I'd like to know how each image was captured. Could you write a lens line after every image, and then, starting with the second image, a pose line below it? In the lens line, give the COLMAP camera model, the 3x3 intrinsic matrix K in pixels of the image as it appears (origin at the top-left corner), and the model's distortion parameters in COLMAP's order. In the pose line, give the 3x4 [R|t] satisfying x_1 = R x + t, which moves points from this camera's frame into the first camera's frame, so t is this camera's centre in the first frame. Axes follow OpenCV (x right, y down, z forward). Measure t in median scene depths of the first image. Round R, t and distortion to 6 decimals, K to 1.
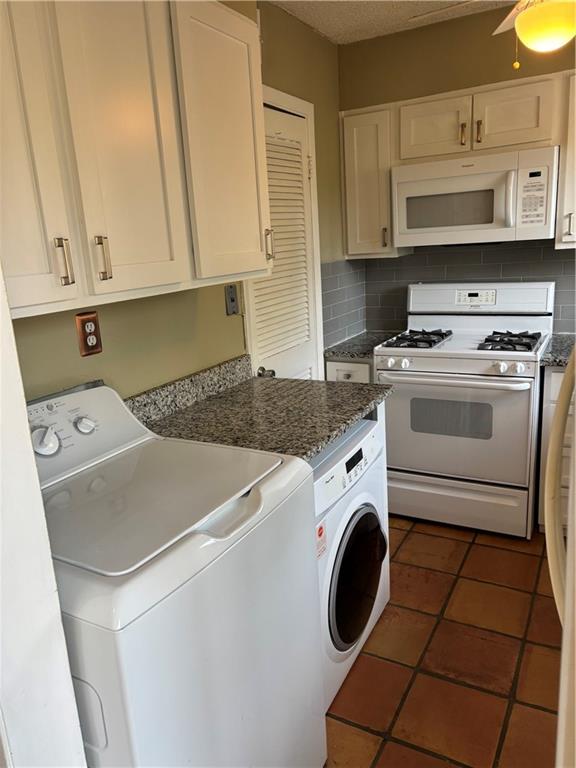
lens RADIAL K [[571.9, 0, 285.5], [0, 571.9, 386.8], [0, 0, 1]] dist [0.016793, -0.004570]
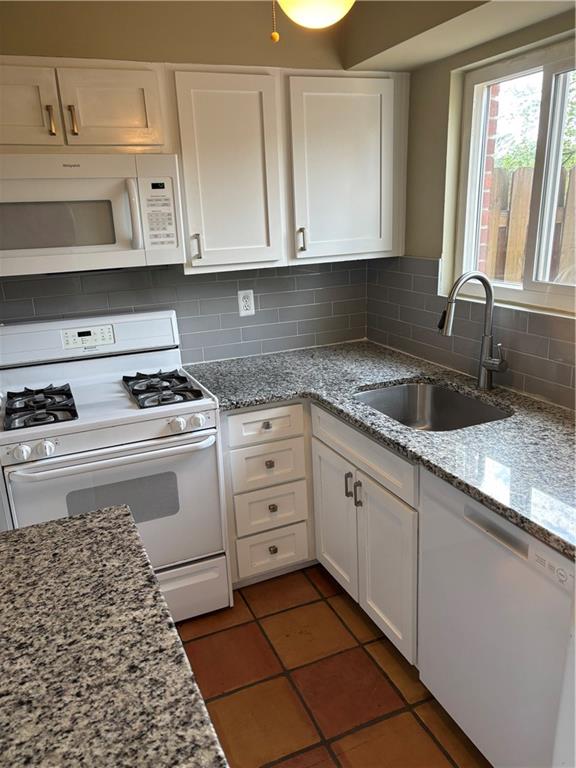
lens RADIAL K [[571.9, 0, 285.5], [0, 571.9, 386.8], [0, 0, 1]] dist [0.016793, -0.004570]
pose [[0.611644, -0.189817, 0.768024, -0.133520], [0.196838, 0.976775, 0.084650, -0.119208], [-0.766255, 0.099401, 0.634802, 0.358535]]
